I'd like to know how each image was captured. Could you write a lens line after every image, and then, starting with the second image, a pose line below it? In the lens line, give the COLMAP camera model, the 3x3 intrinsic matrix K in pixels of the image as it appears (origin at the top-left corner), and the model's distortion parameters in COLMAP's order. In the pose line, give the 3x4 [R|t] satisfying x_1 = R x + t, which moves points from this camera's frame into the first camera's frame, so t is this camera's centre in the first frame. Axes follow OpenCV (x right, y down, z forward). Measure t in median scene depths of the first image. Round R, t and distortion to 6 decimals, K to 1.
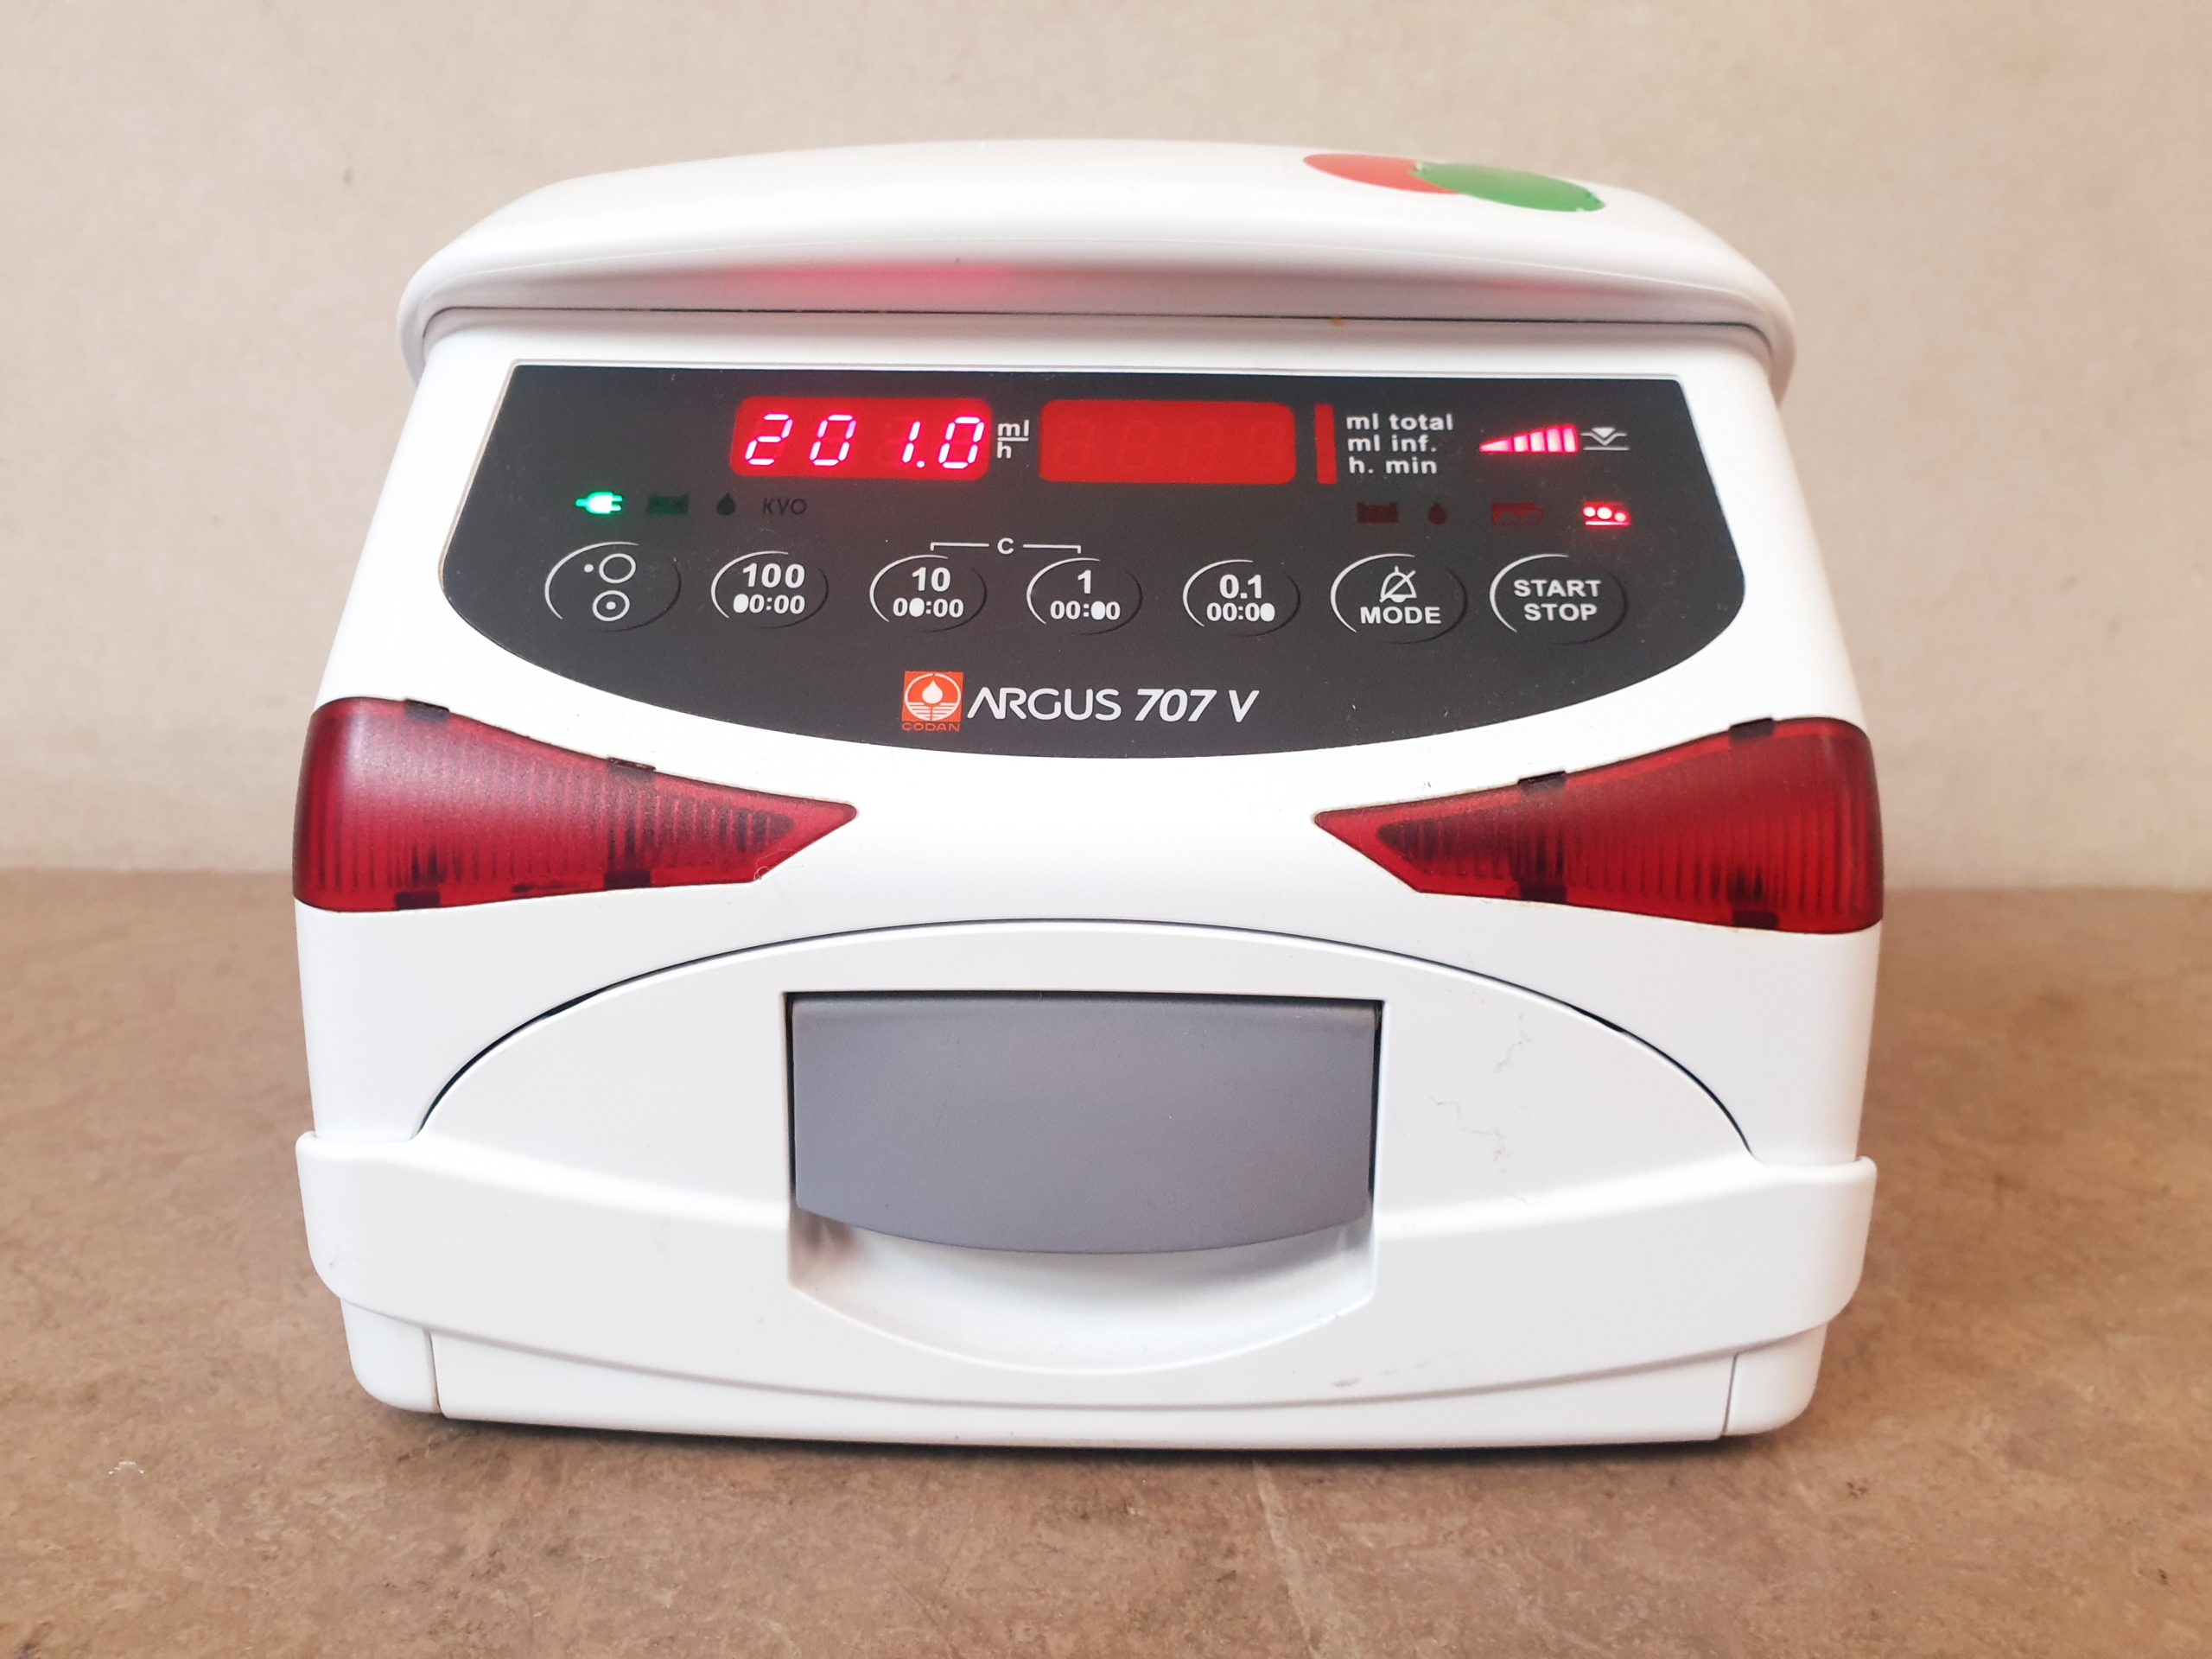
lens RADIAL K [[1734.0, 0, 1108.5], [0, 1734.0, 838.5], [0, 0, 1]] dist [-0.032867, 0.052755]
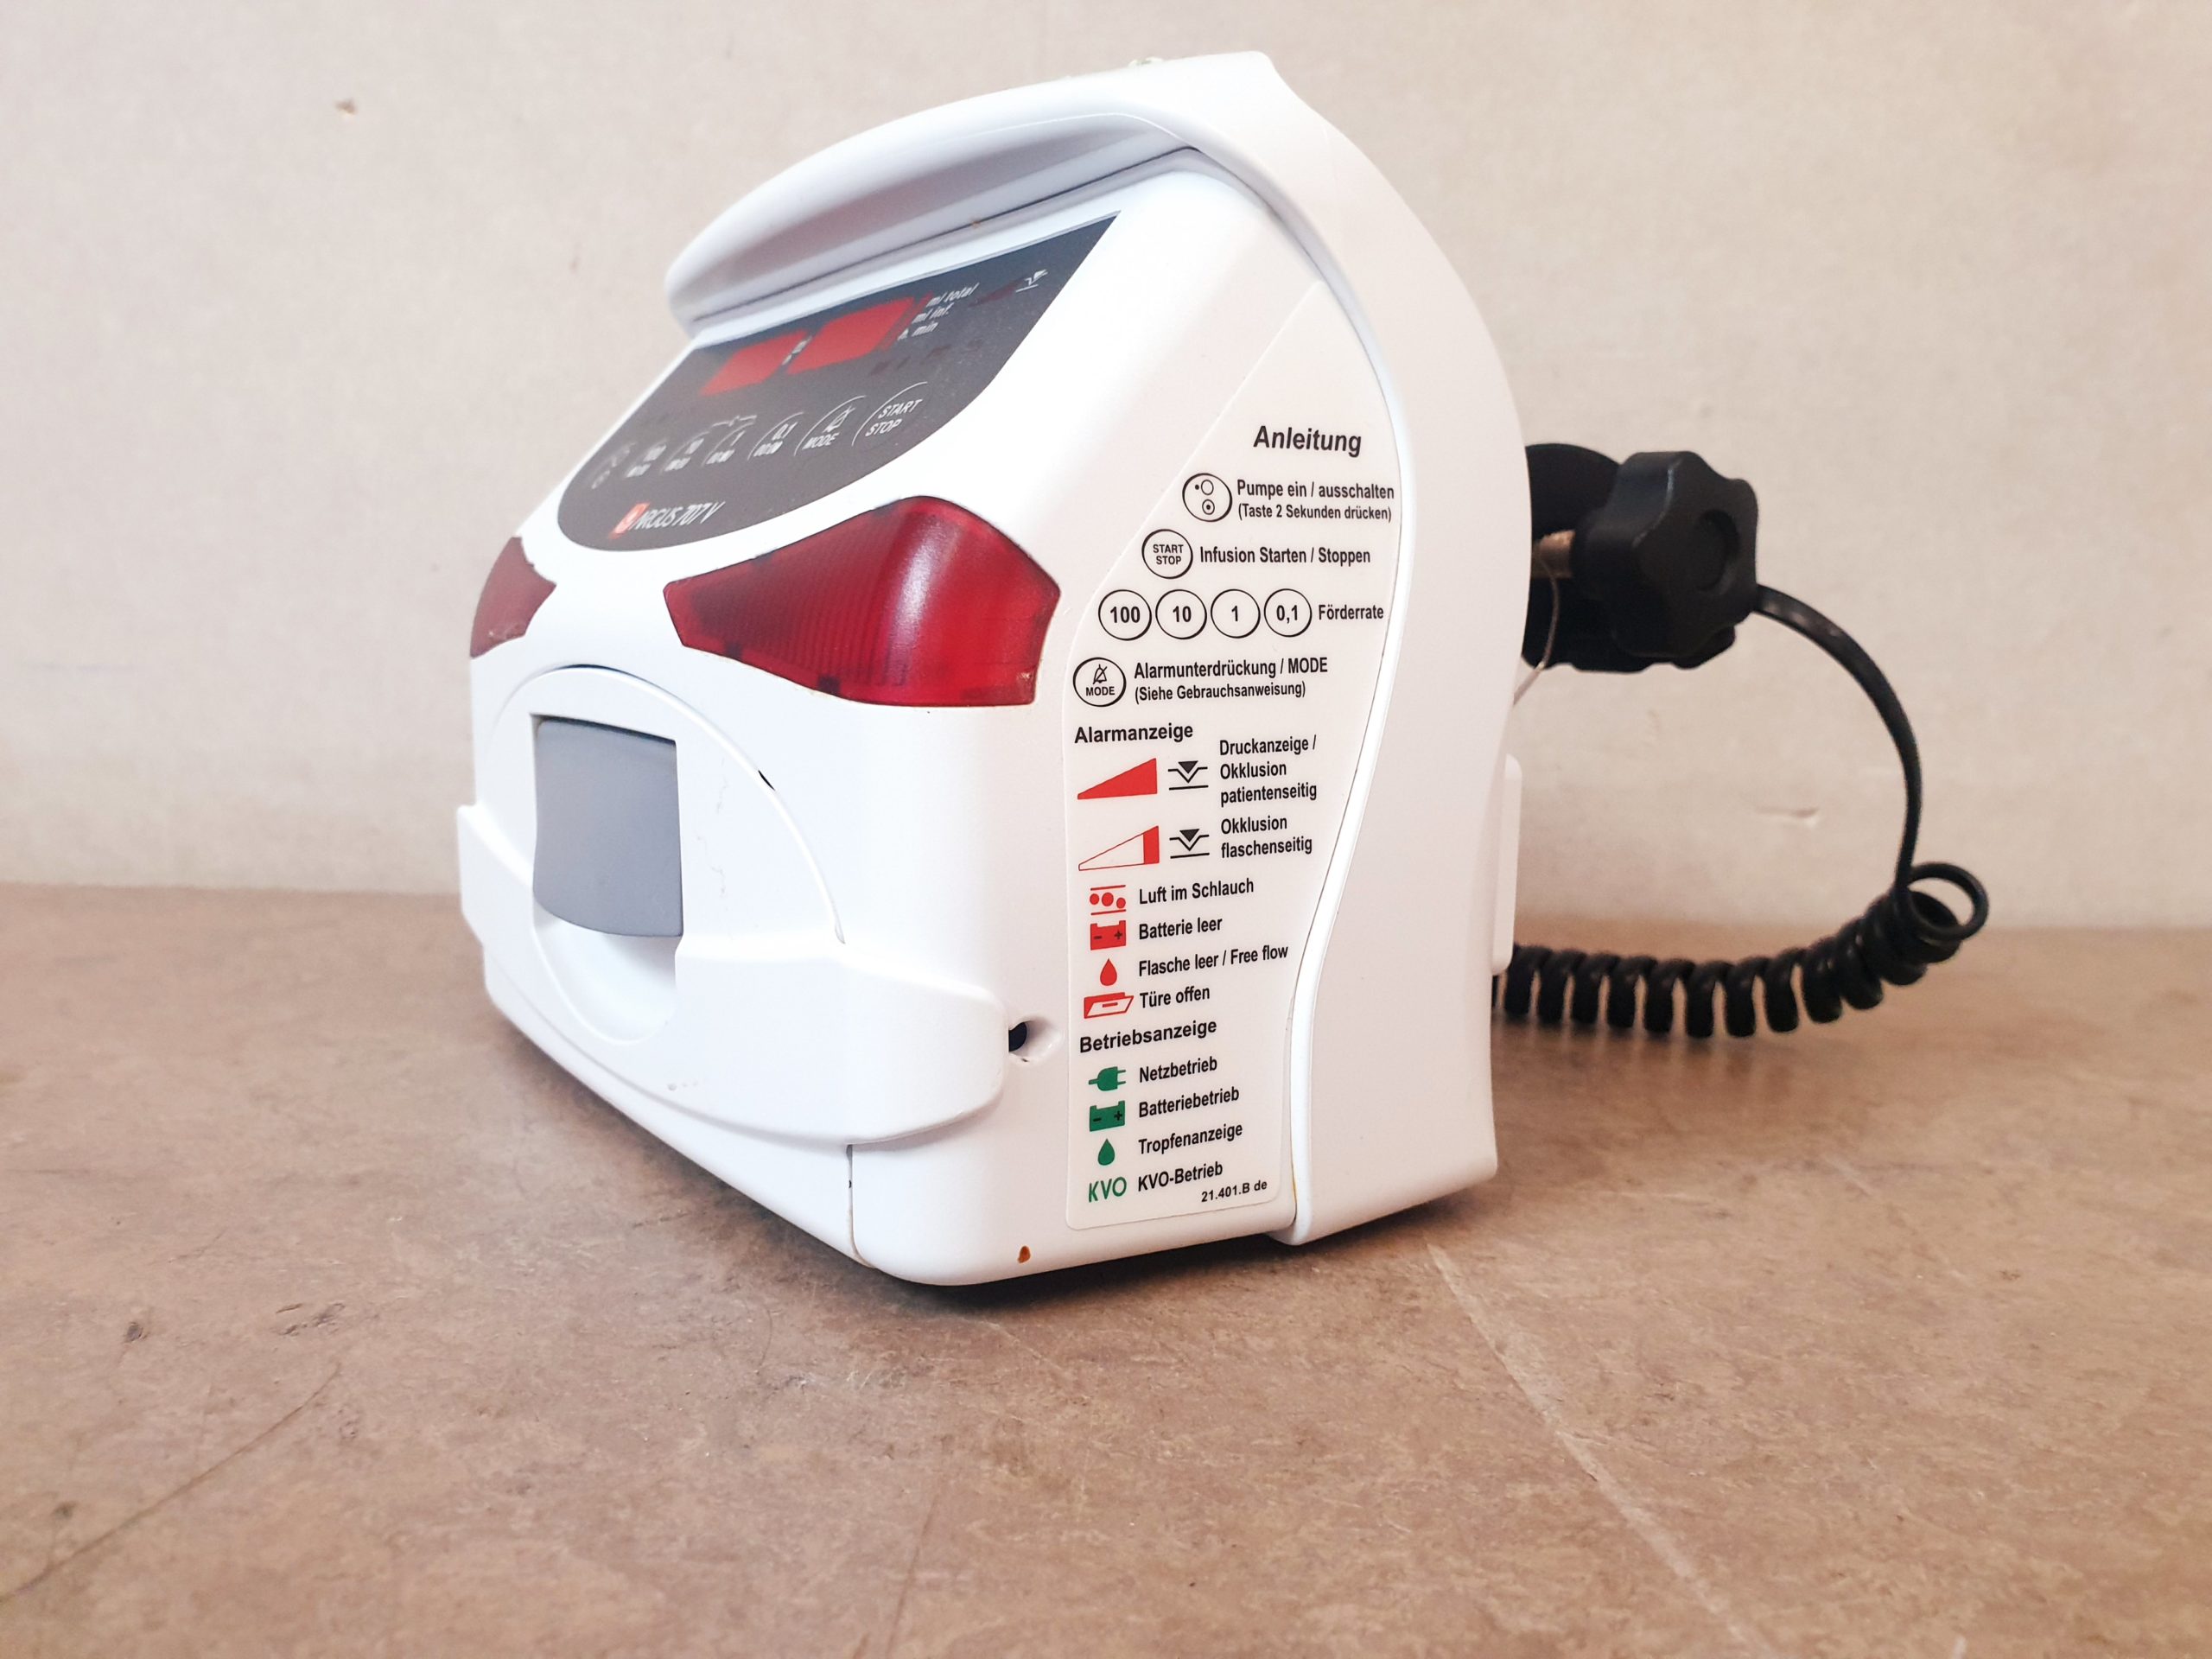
lens RADIAL K [[1734.0, 0, 1120.3], [0, 1734.0, 836.0], [0, 0, 1]] dist [-0.032867, 0.052755]
pose [[0.998914, 0.007465, -0.045987, -0.061135], [-0.013720, 0.990440, -0.137258, 0.275486], [0.044523, 0.137739, 0.989467, -0.099232]]
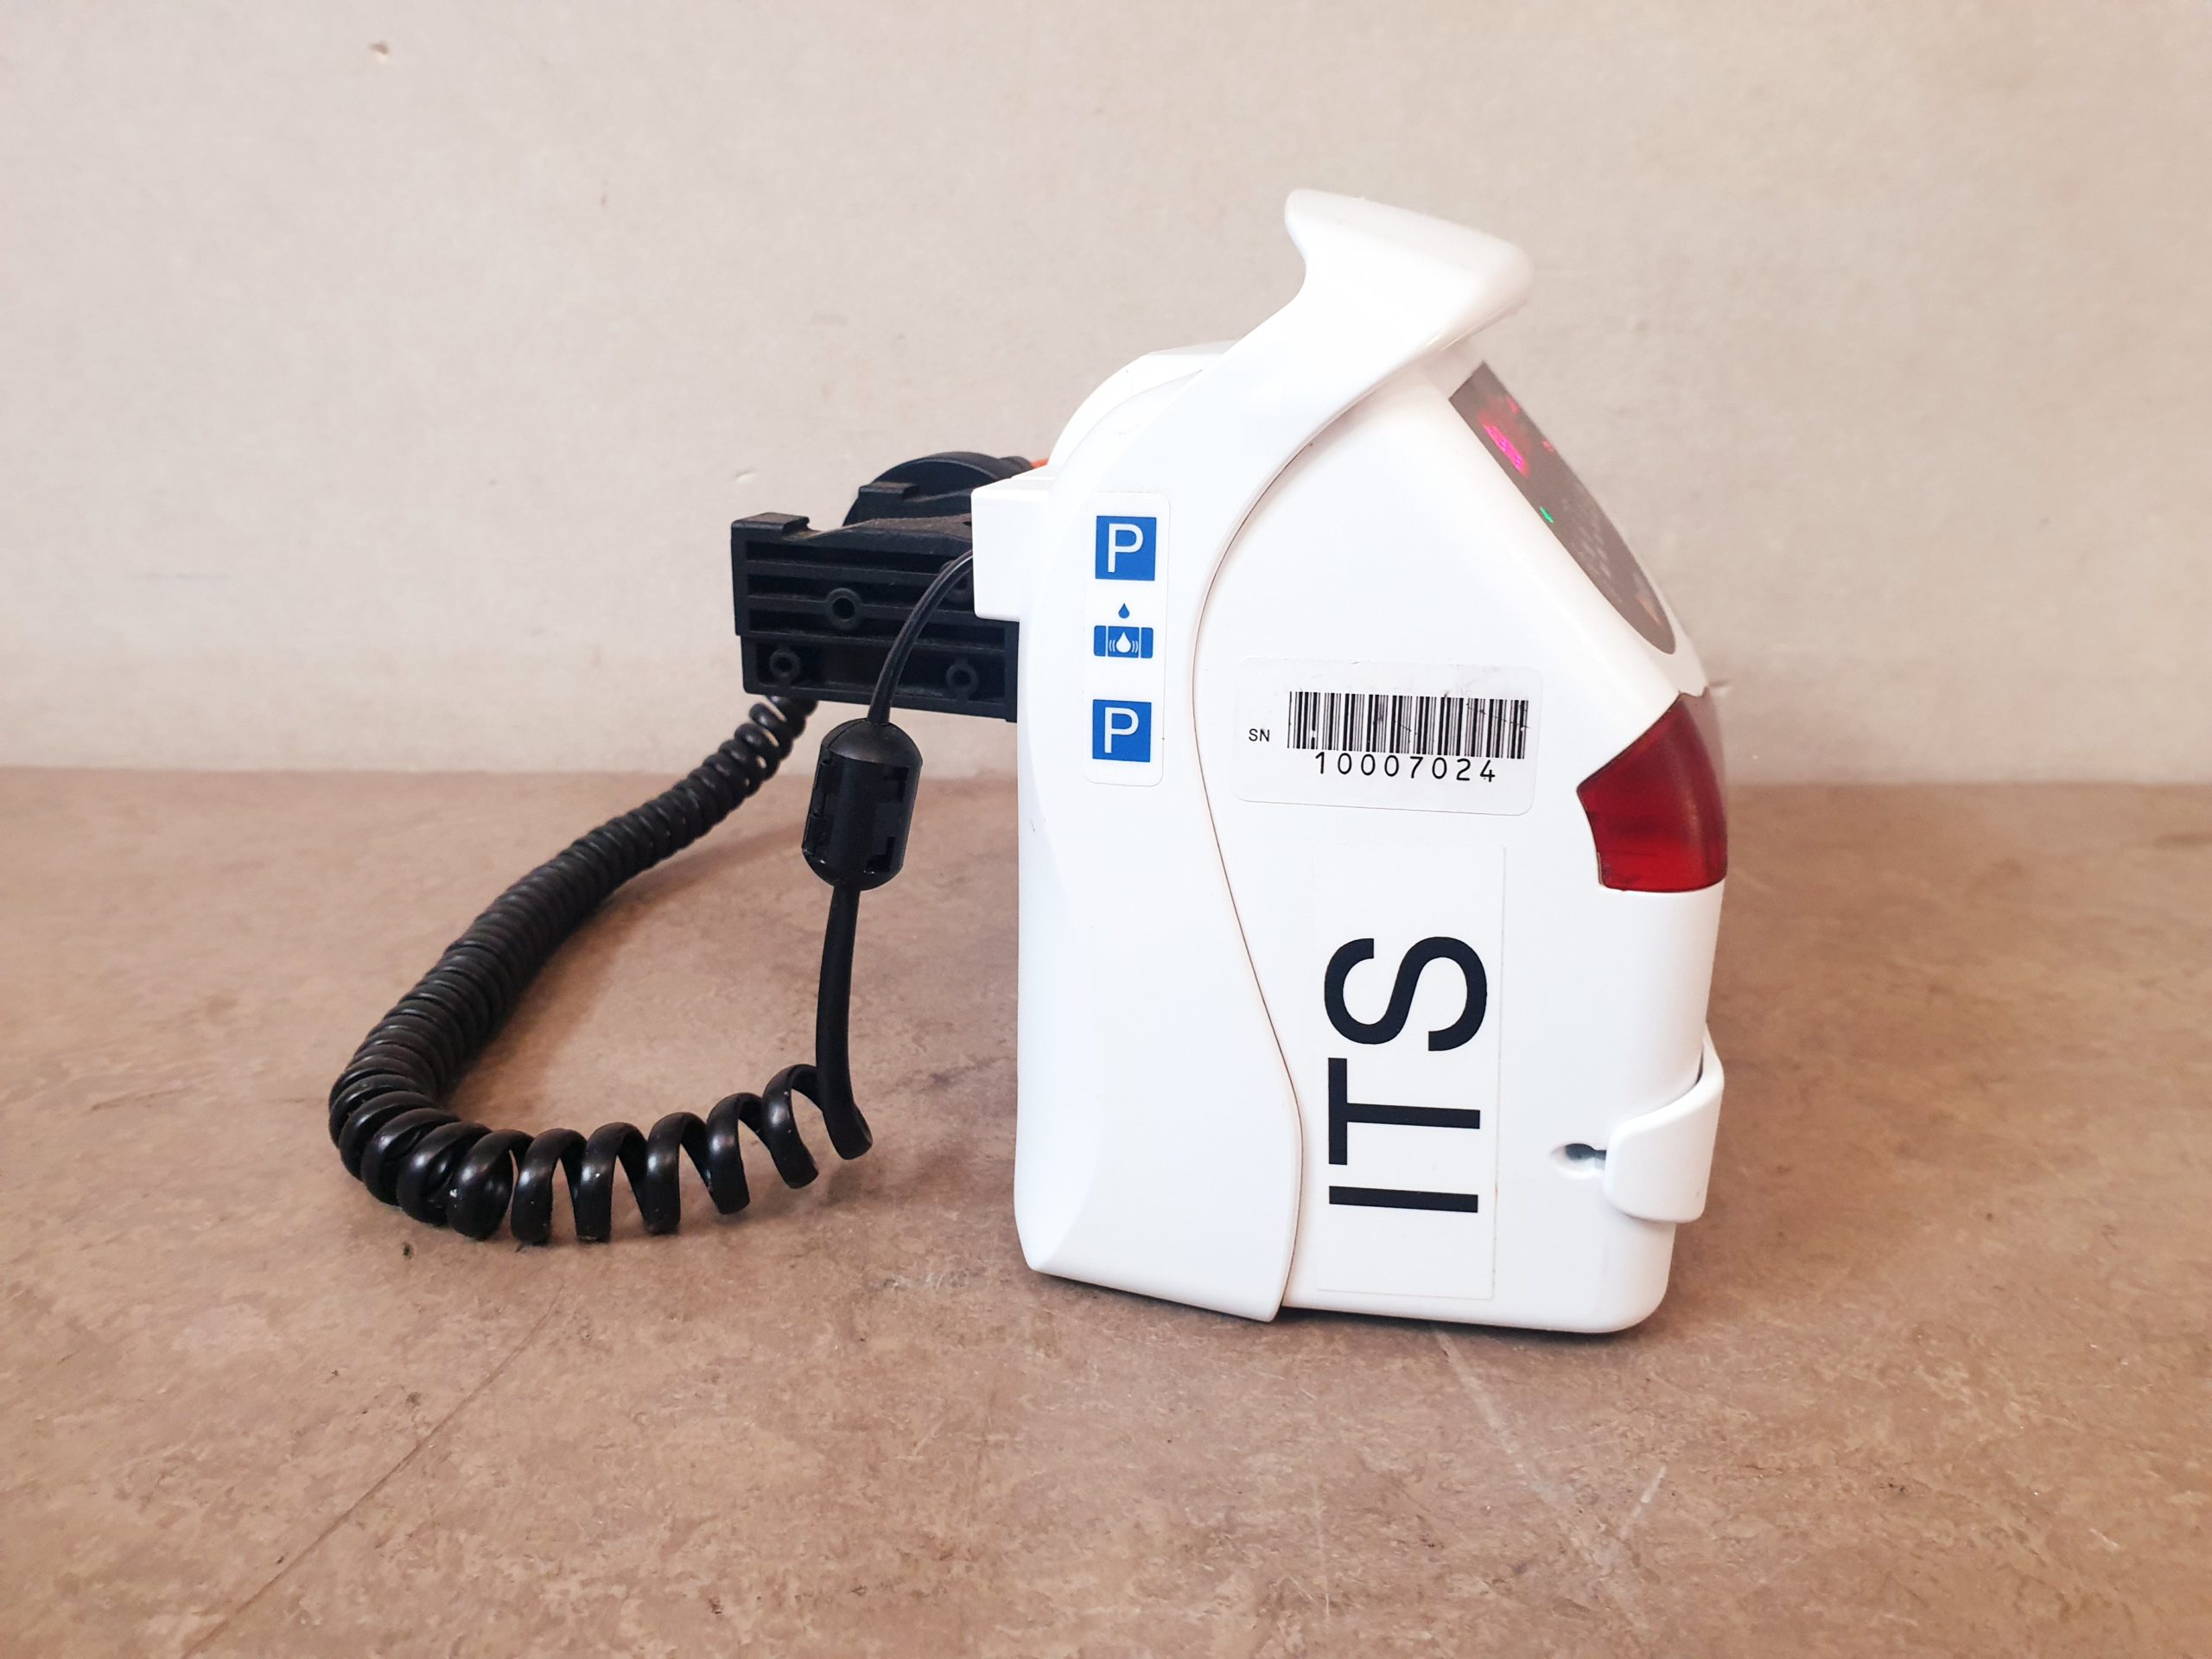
lens RADIAL K [[1734.0, 0, 1124.8], [0, 1734.0, 821.3], [0, 0, 1]] dist [-0.032867, 0.052755]
pose [[0.999127, -0.001577, -0.041751, -0.043238], [0.002368, 0.999818, 0.018908, 0.069324], [0.041713, -0.018991, 0.998949, -0.436173]]
